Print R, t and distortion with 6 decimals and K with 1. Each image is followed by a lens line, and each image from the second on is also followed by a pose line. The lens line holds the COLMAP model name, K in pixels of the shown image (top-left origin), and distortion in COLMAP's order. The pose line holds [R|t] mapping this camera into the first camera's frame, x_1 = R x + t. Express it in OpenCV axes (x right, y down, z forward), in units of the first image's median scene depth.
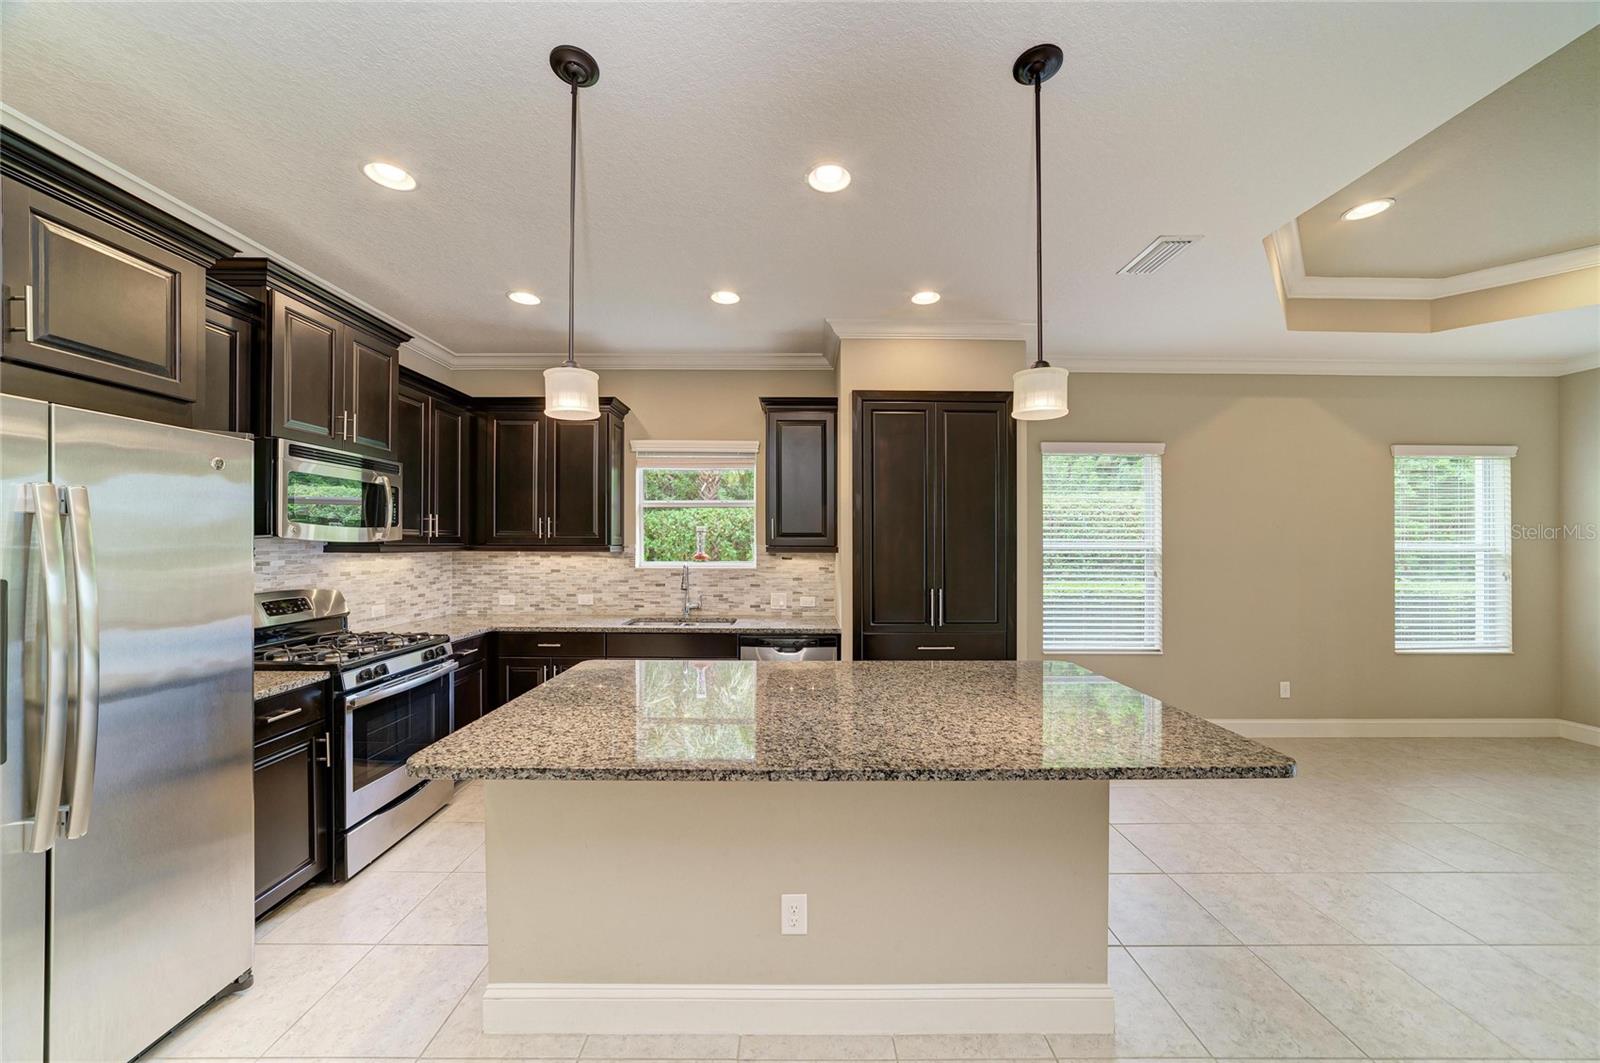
lens RADIAL K [[573.8, 0, 801.0], [0, 573.8, 541.3], [0, 0, 1]] dist [-0.028367, 0.009163]
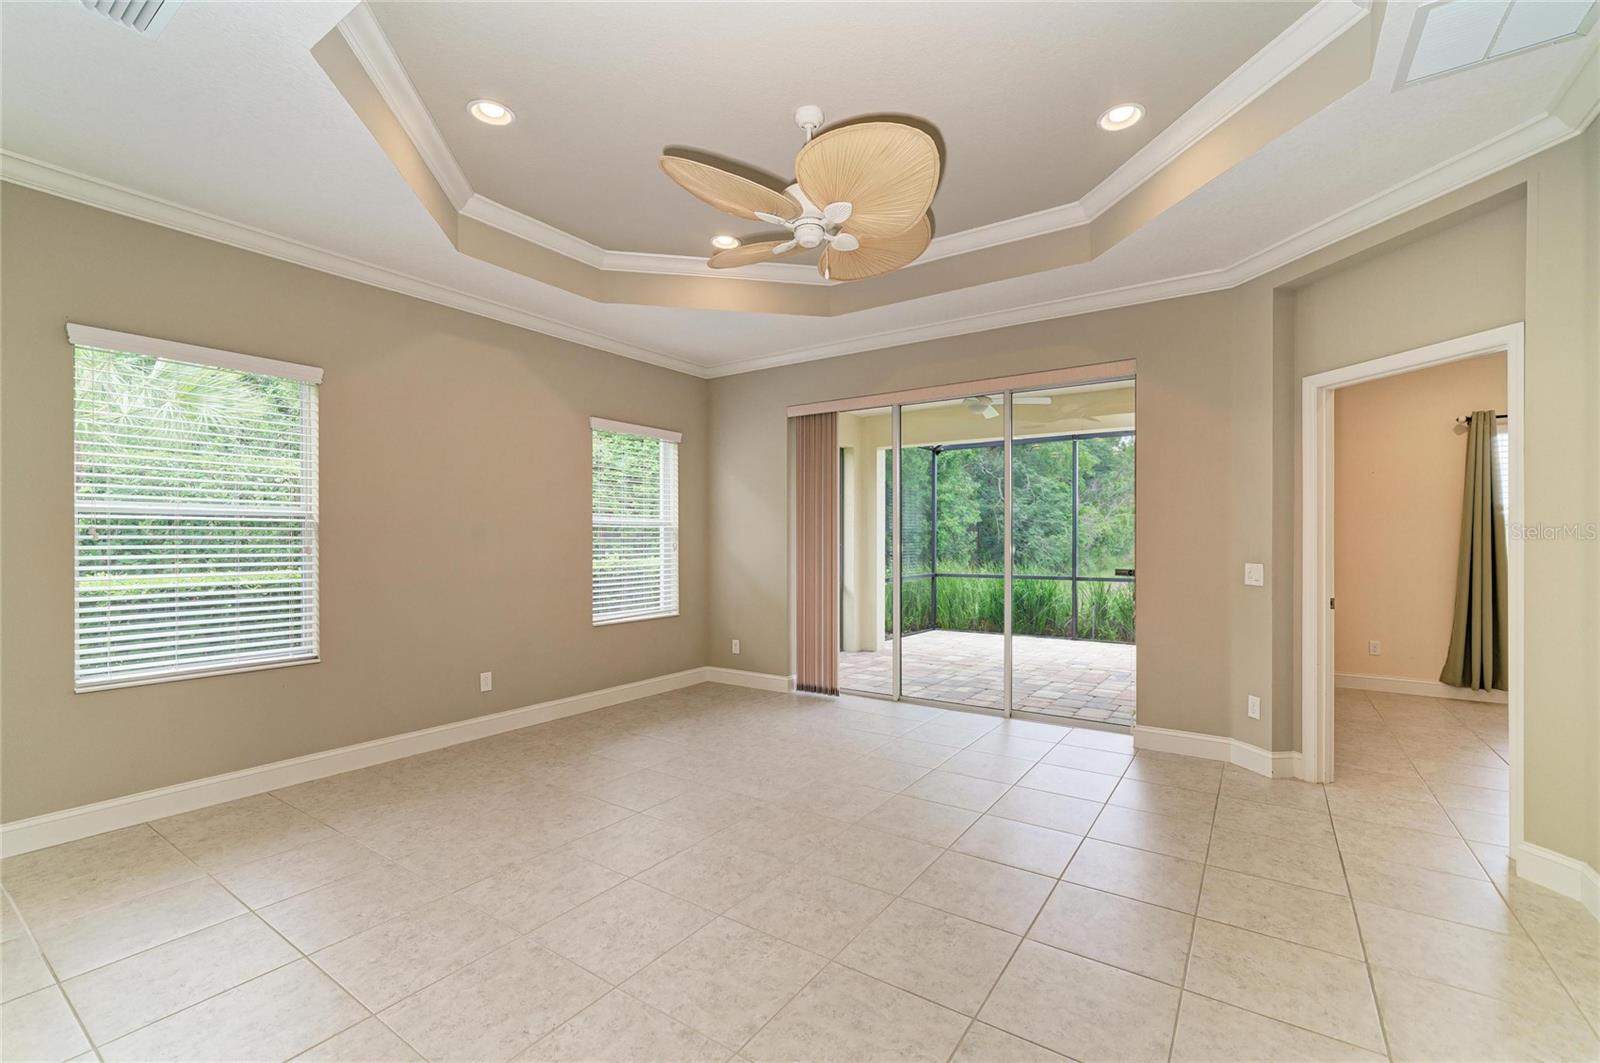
lens RADIAL K [[681.6, 0, 806.7], [0, 681.6, 538.9], [0, 0, 1]] dist [-0.000181, 0.003129]
pose [[0.563162, -0.003253, 0.826340, 0.280137], [-0.000061, 0.999992, 0.003978, 0.041299], [-0.826347, -0.002290, 0.563157, 0.006902]]
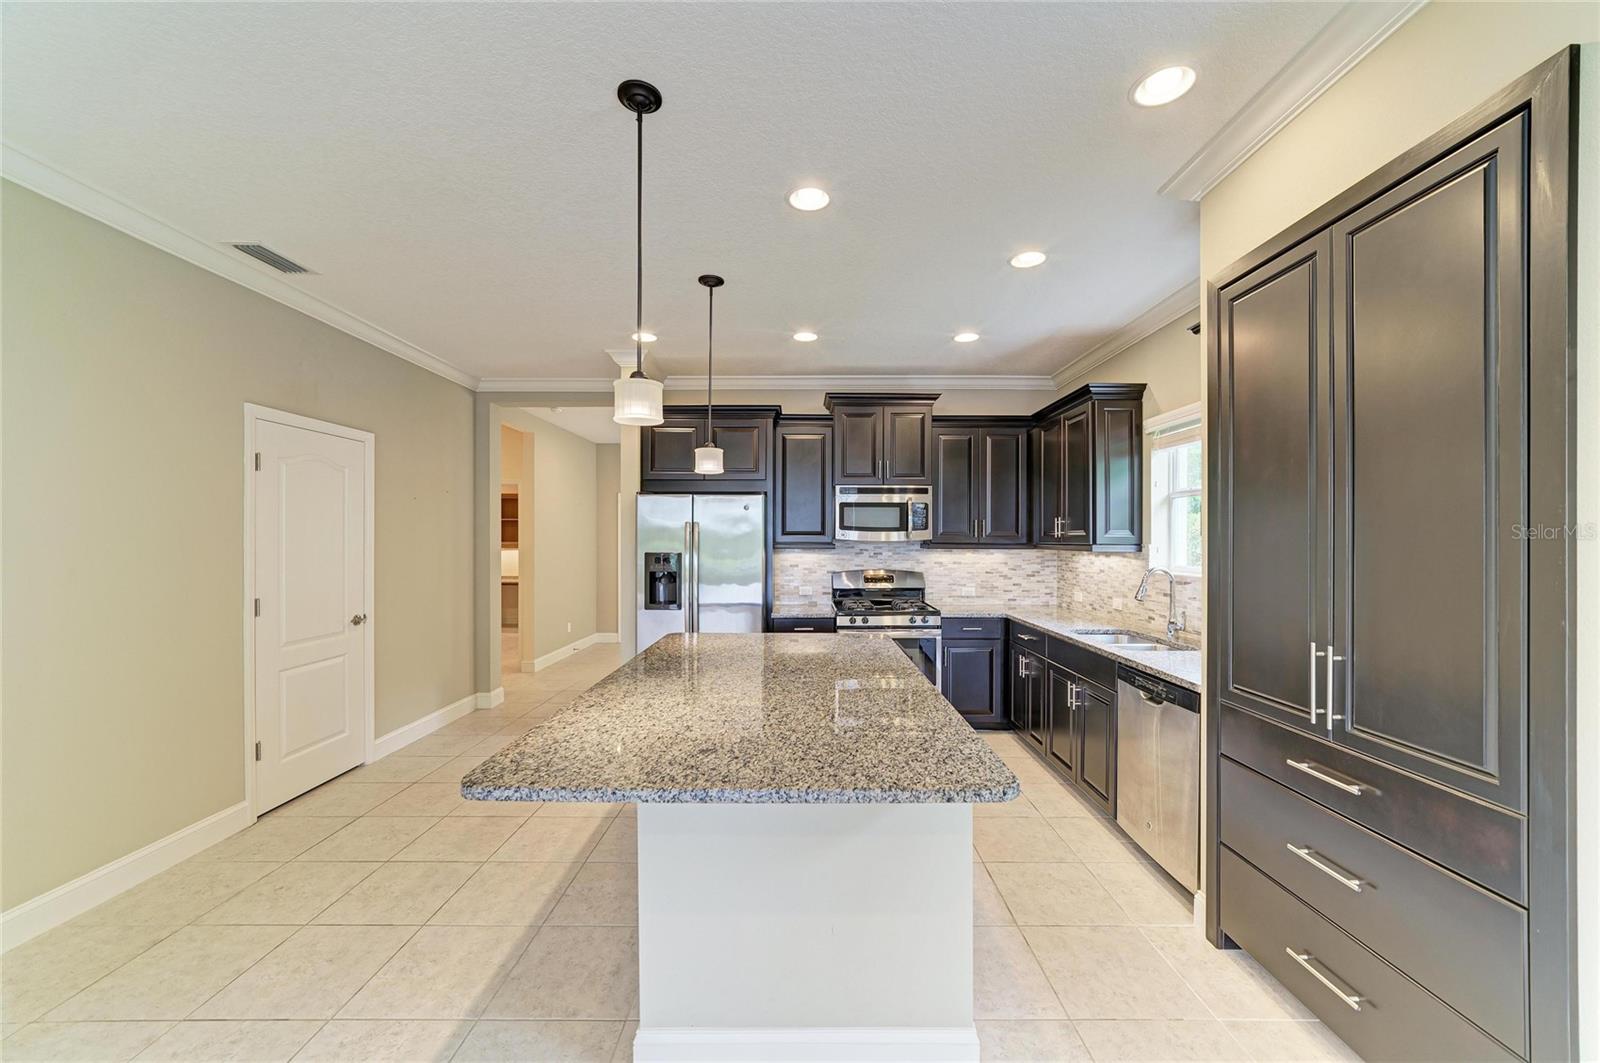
lens RADIAL K [[609.4, 0, 806.1], [0, 609.4, 540.1], [0, 0, 1]] dist [-0.018603, 0.006621]
pose [[-0.005229, -0.003135, -0.999981, 0.610477], [0.000322, 0.999995, -0.003136, 0.002660], [0.999986, -0.000338, -0.005228, 0.514749]]
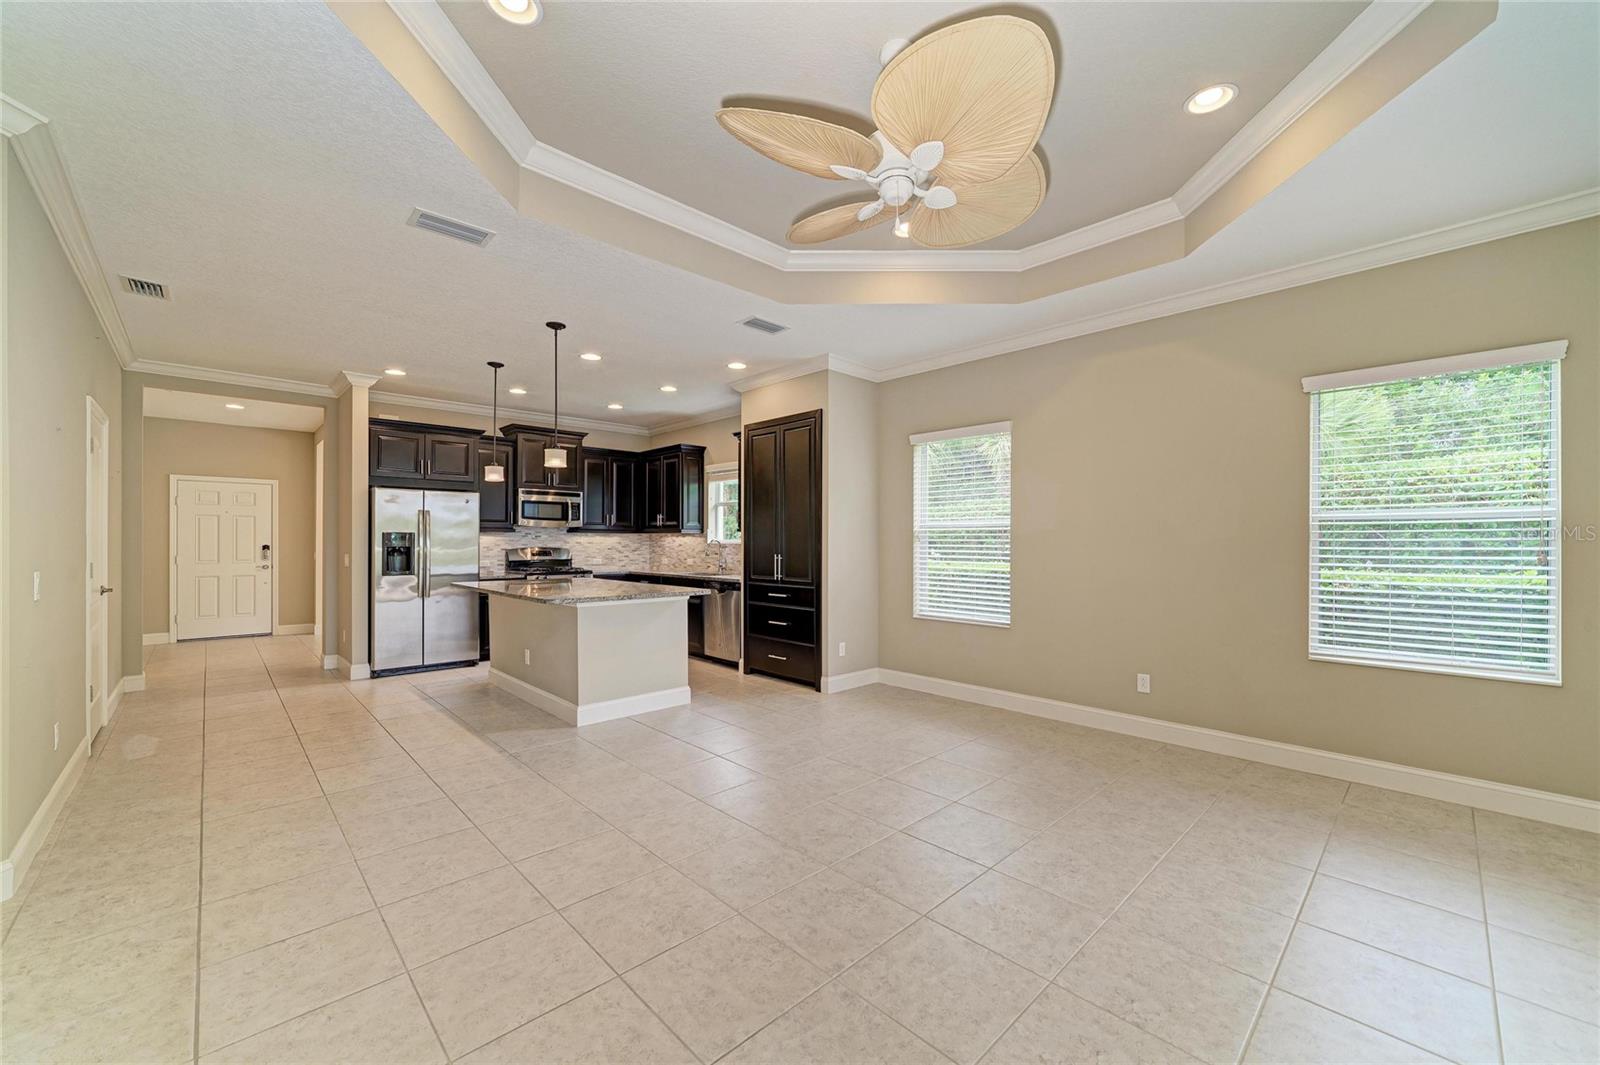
lens RADIAL K [[632.5, 0, 803.3], [0, 632.5, 540.7], [0, 0, 1]] dist [-0.010839, 0.004343]
pose [[0.685951, -0.002890, -0.727642, 1.243229], [0.001930, 0.999996, -0.002153, 0.044462], [0.727645, 0.000073, 0.685954, -0.044408]]
